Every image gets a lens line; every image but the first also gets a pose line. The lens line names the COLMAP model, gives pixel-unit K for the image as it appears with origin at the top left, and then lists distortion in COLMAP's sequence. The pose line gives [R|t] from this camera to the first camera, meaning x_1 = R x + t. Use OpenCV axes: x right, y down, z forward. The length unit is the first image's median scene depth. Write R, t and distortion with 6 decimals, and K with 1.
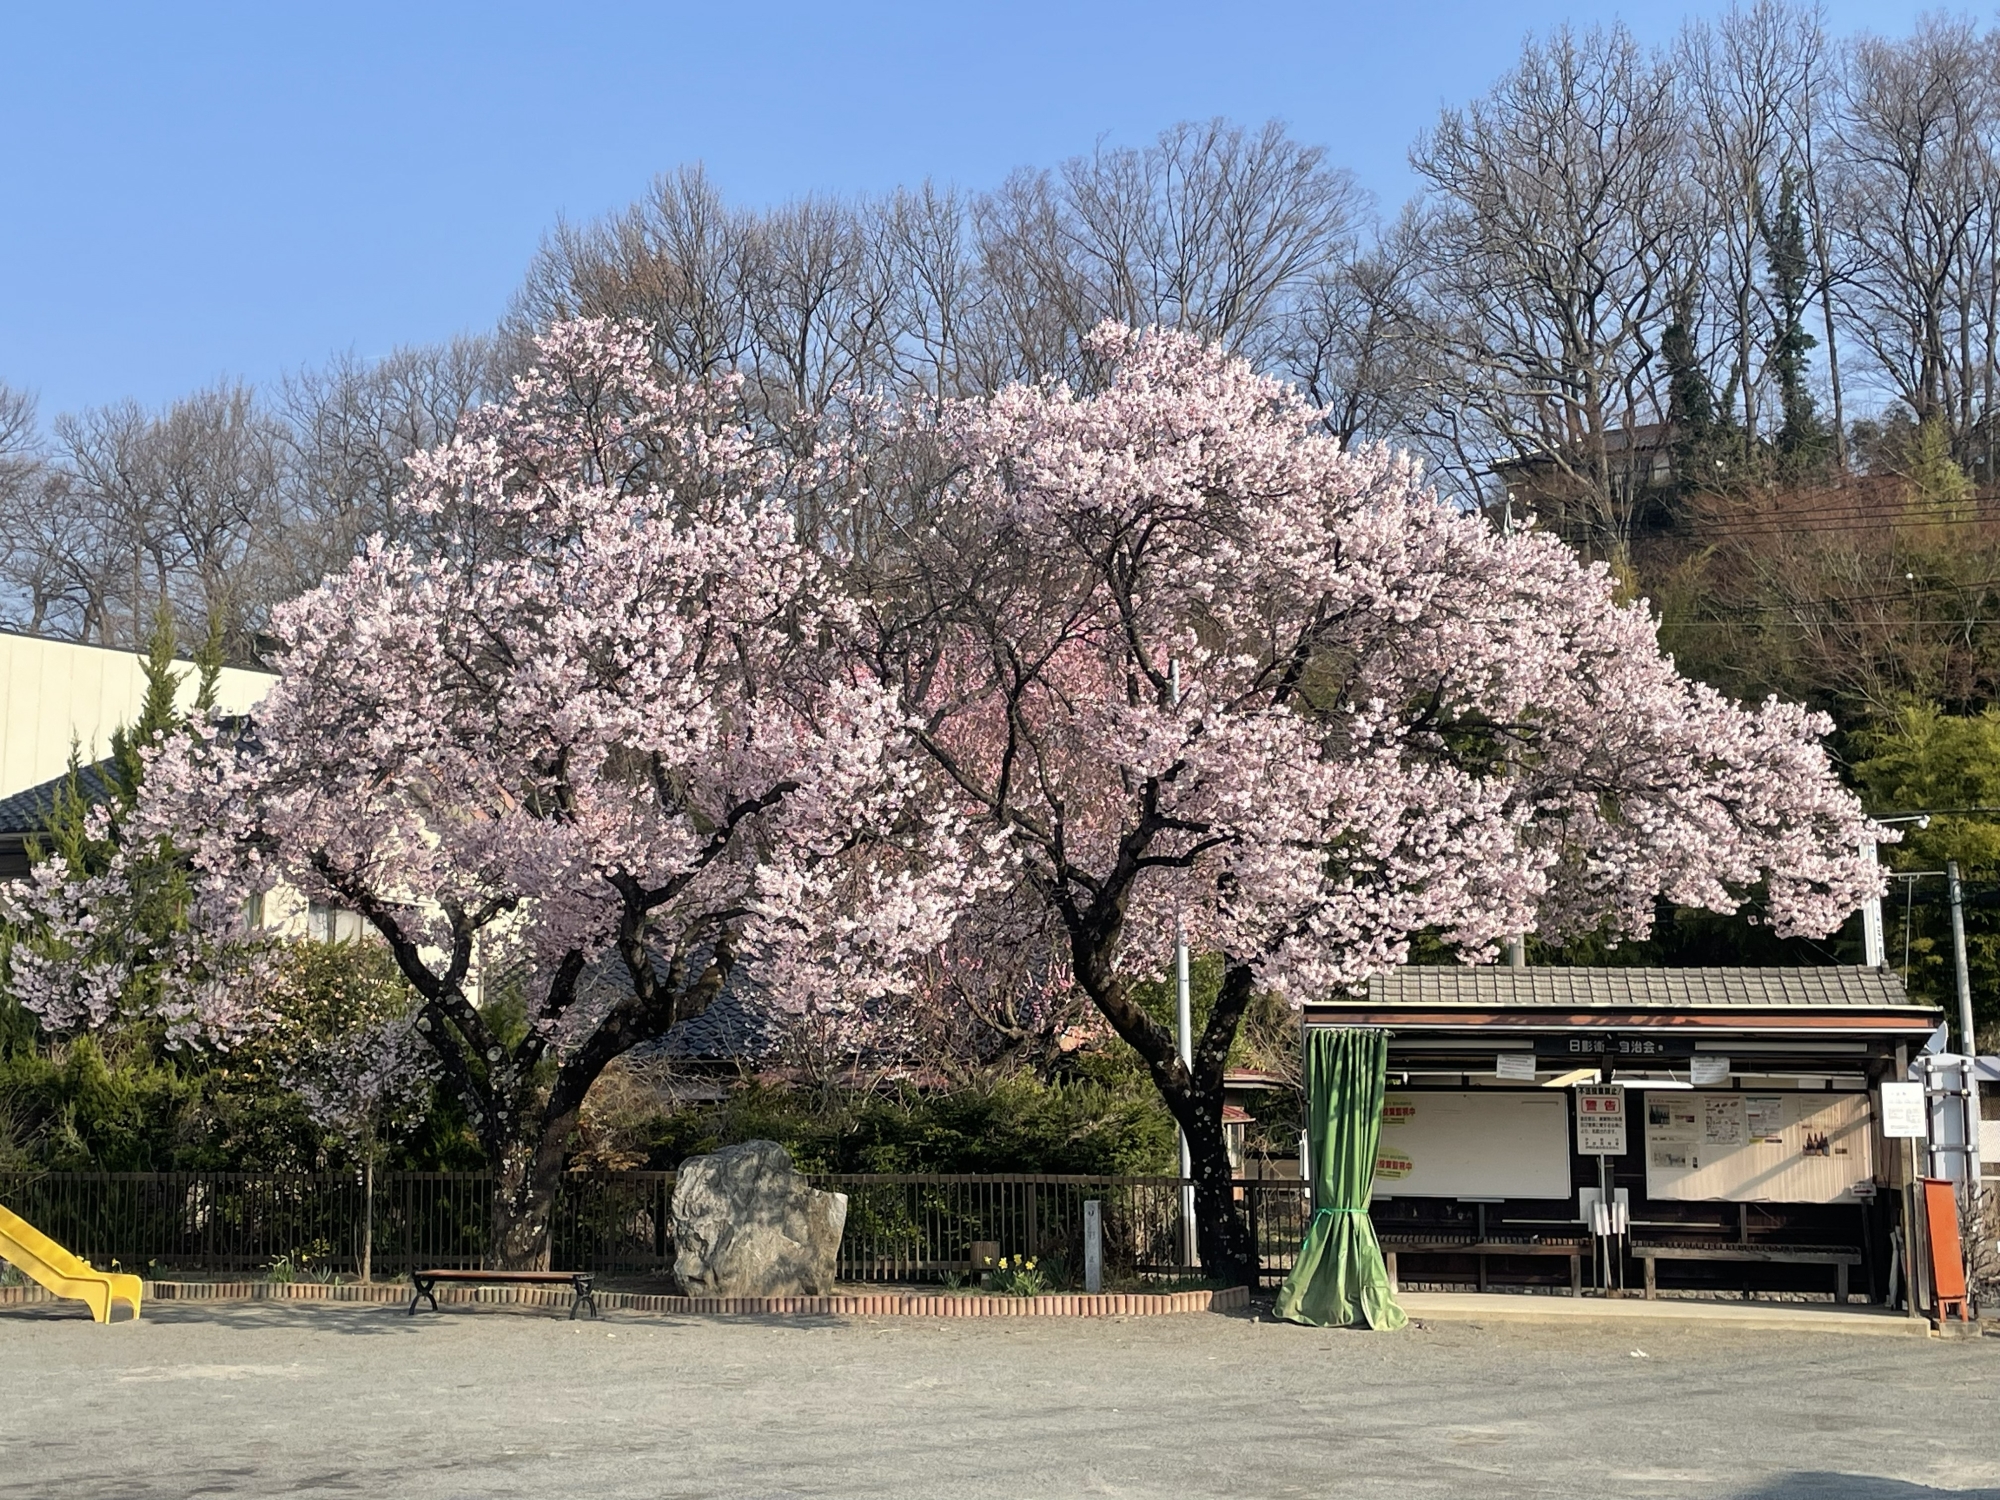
lens RADIAL K [[2617.8, 0, 999.4], [0, 2617.8, 748.7], [0, 0, 1]] dist [-0.013224, 0.000000]
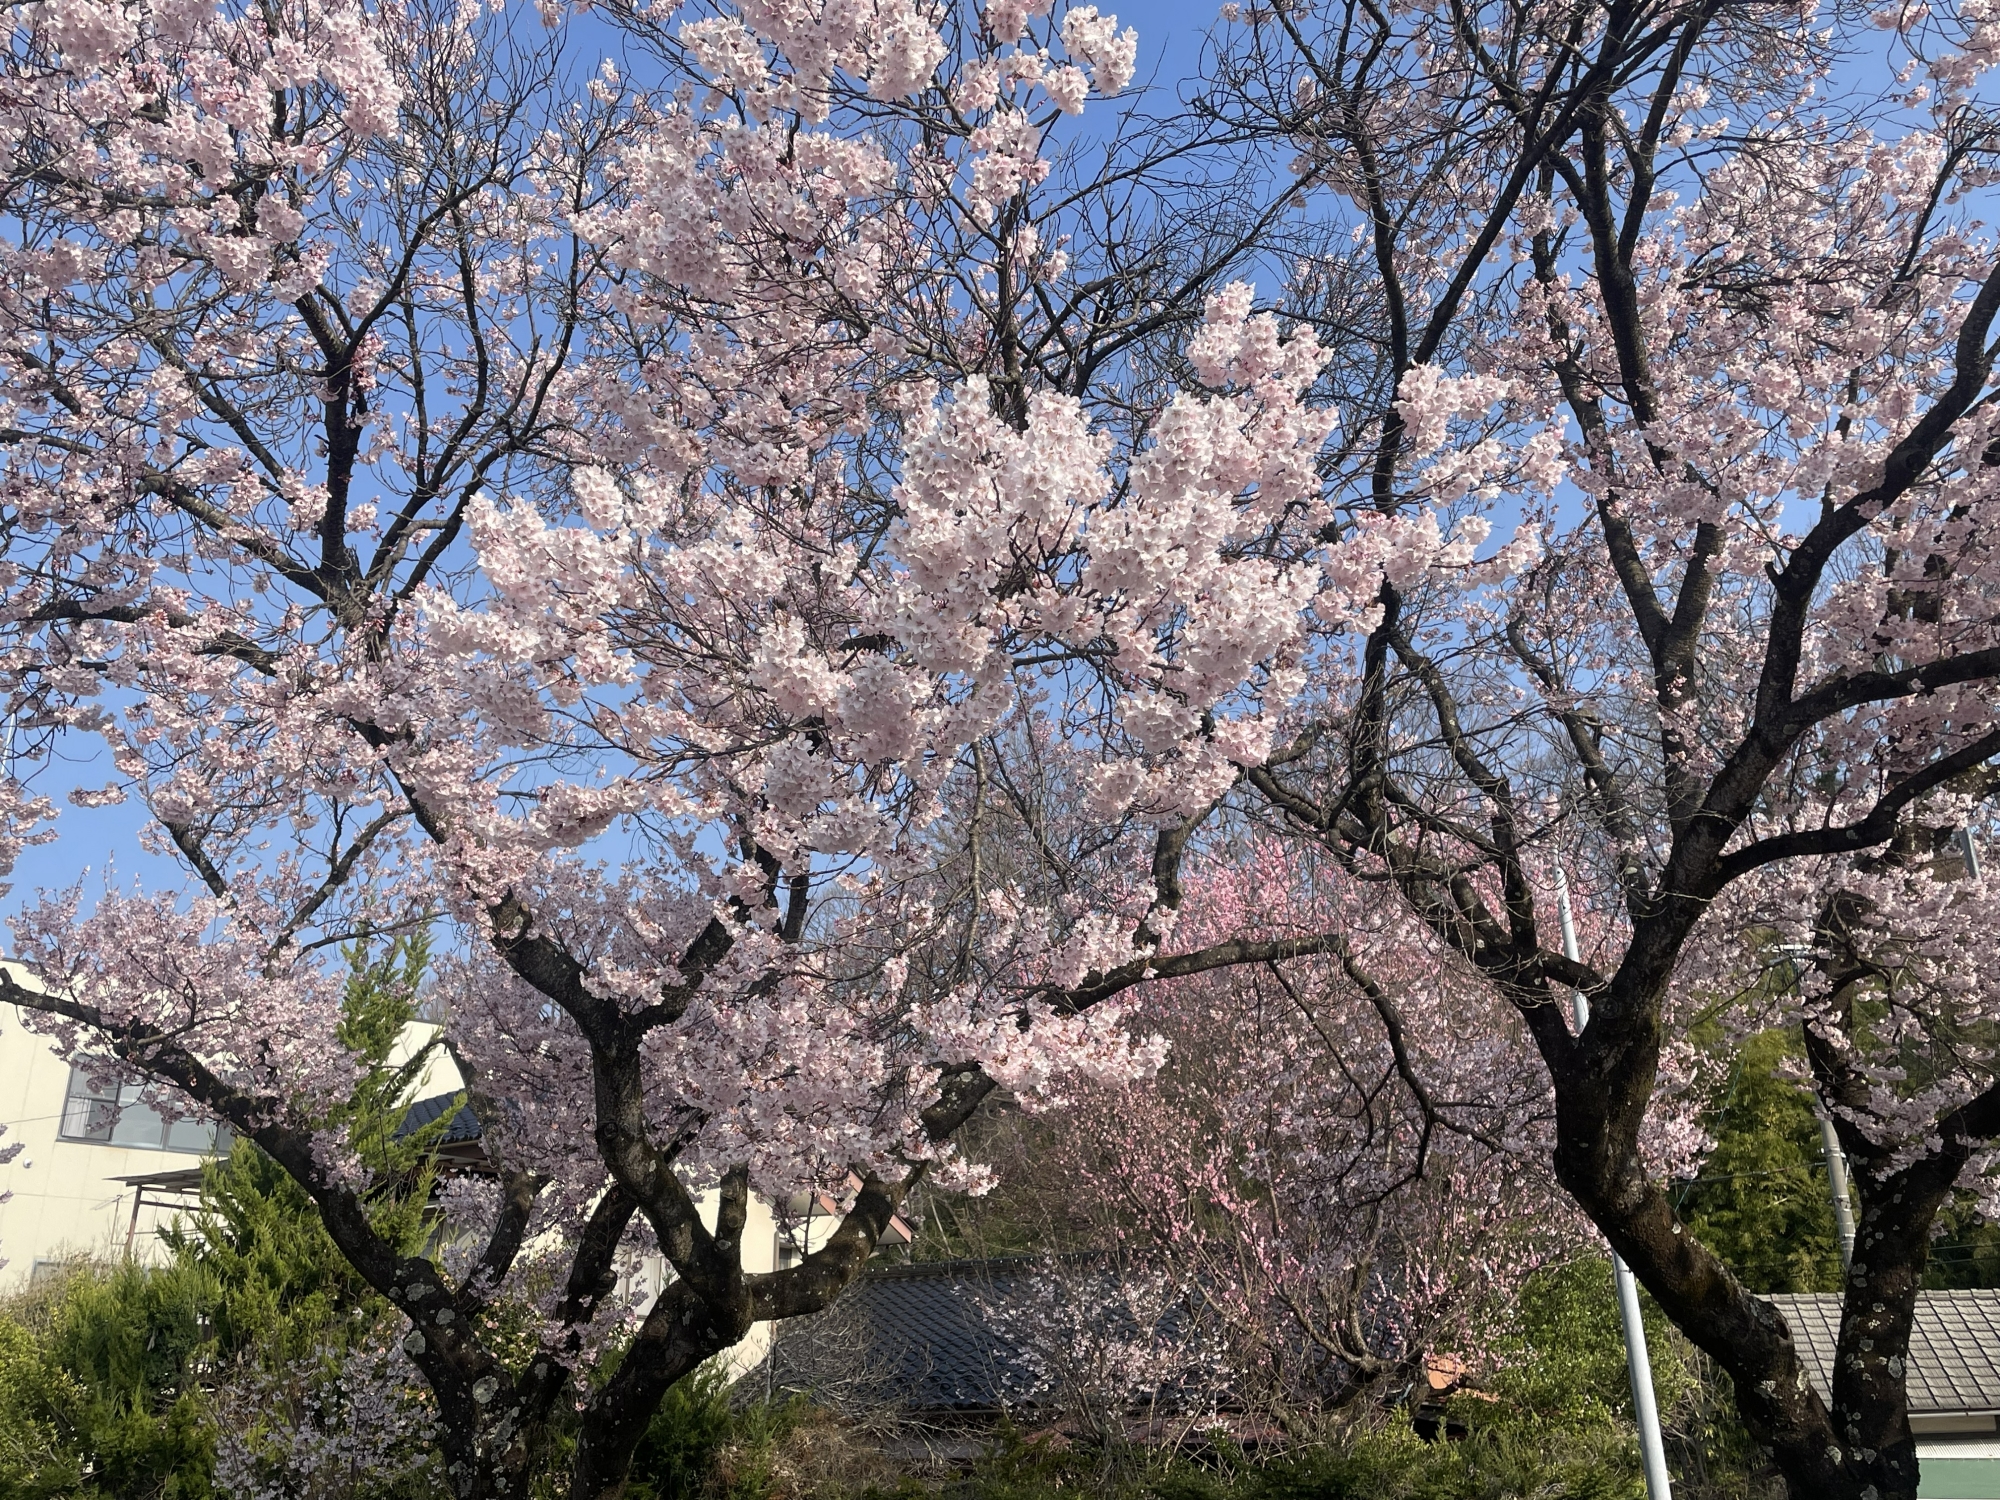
lens RADIAL K [[1703.7, 0, 1000.2], [0, 1703.7, 753.2], [0, 0, 1]] dist [0.004650, 0.003076]
pose [[0.985978, -0.070628, -0.151194, -0.011569], [0.030235, 0.966631, -0.254381, 0.062065], [0.164115, 0.246243, 0.955212, 0.483962]]
